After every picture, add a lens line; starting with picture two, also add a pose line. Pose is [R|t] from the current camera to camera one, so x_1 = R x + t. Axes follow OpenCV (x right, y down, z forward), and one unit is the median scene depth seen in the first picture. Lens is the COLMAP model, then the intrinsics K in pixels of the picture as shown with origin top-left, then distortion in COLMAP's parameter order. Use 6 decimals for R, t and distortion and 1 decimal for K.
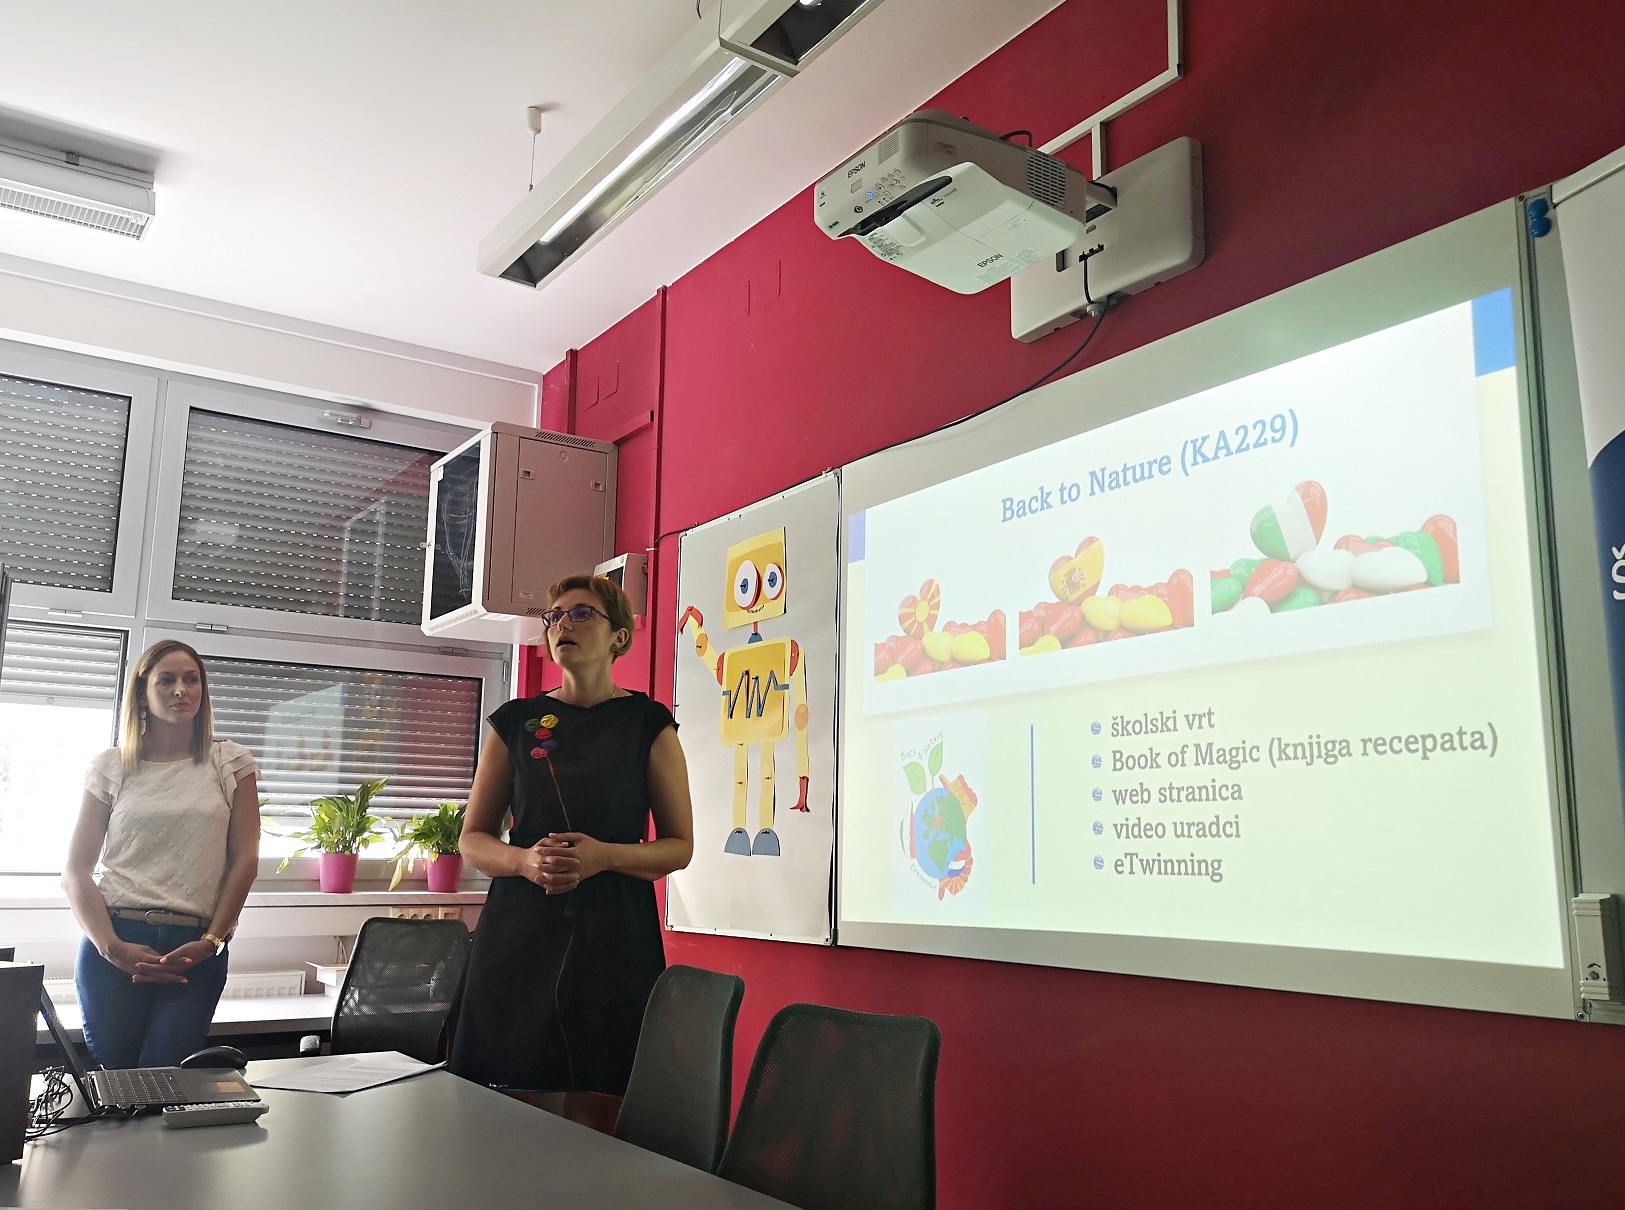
lens RADIAL K [[1388.1, 0, 863.0], [0, 1388.1, 624.4], [0, 0, 1]] dist [0.053554, -0.024576]
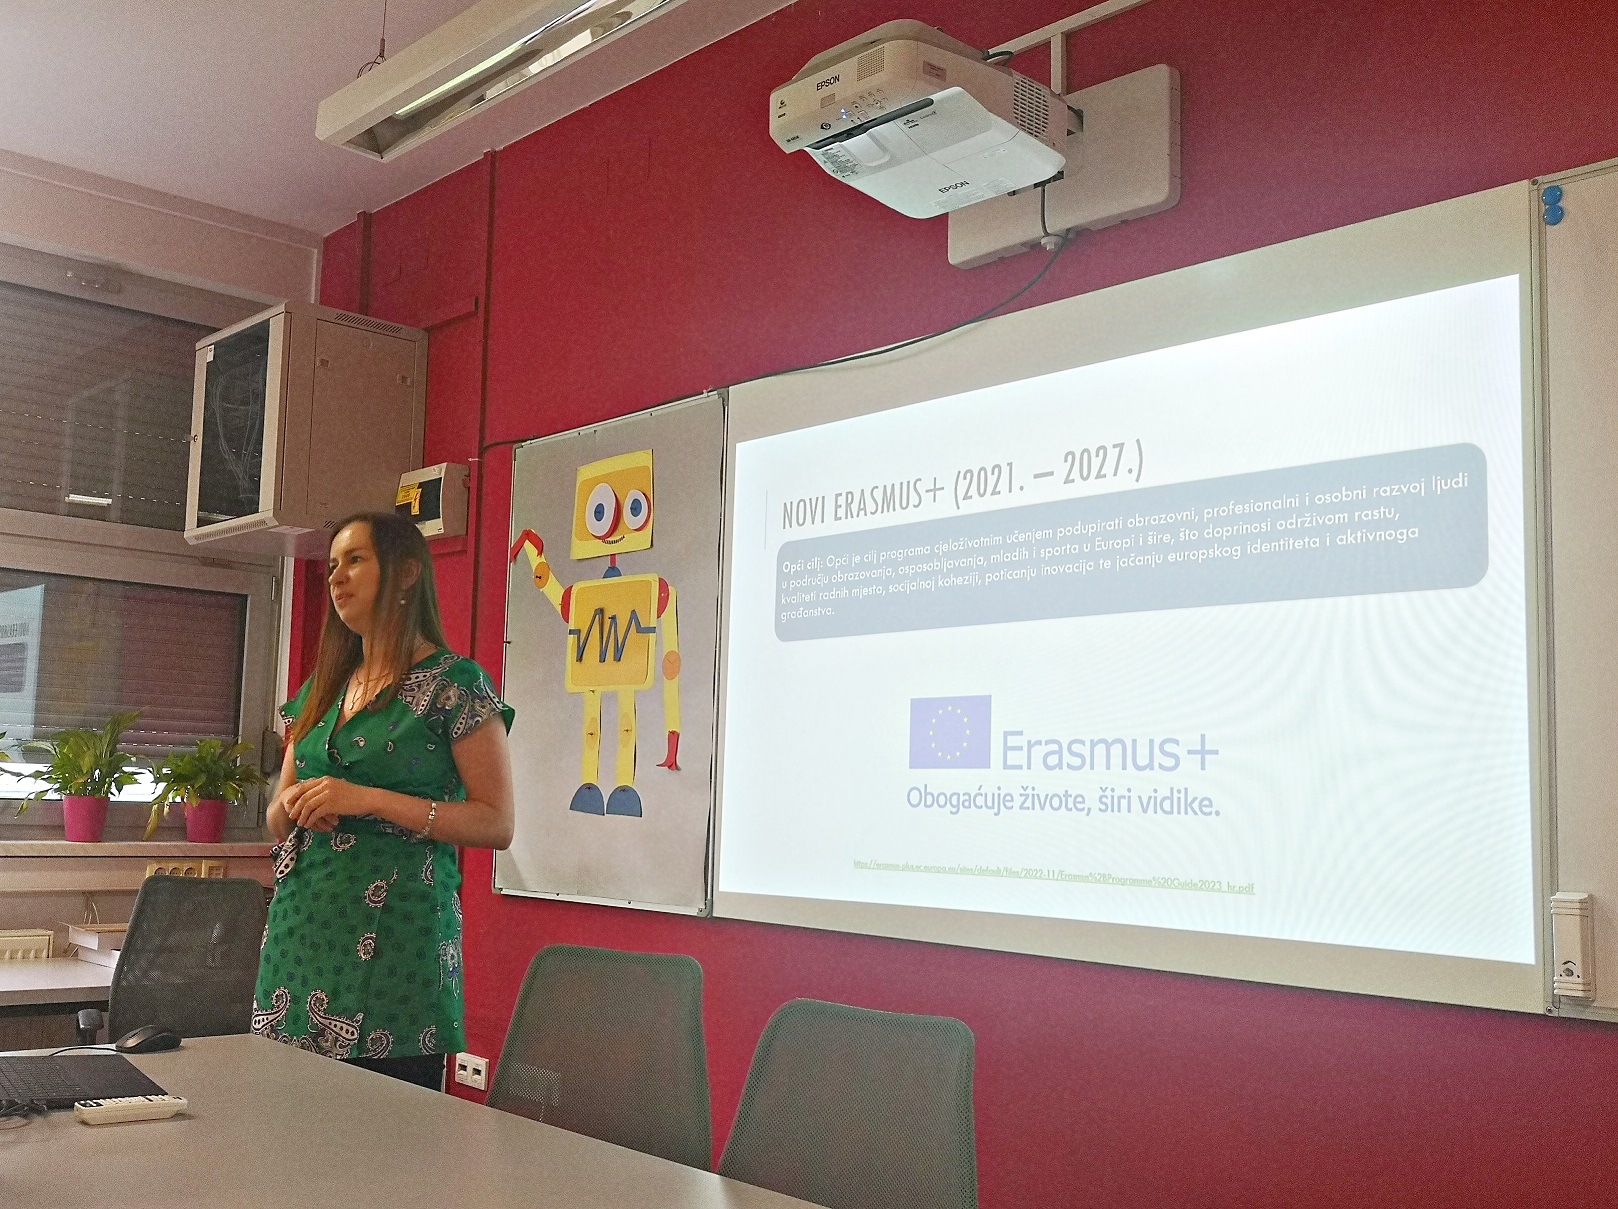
lens RADIAL K [[1623.1, 0, 785.7], [0, 1623.1, 638.4], [0, 0, 1]] dist [0.020784, 0.000000]
pose [[0.991523, 0.030694, 0.126255, -0.104869], [-0.039945, 0.996647, 0.071410, -0.028383], [-0.123640, -0.075848, 0.989424, -0.044262]]
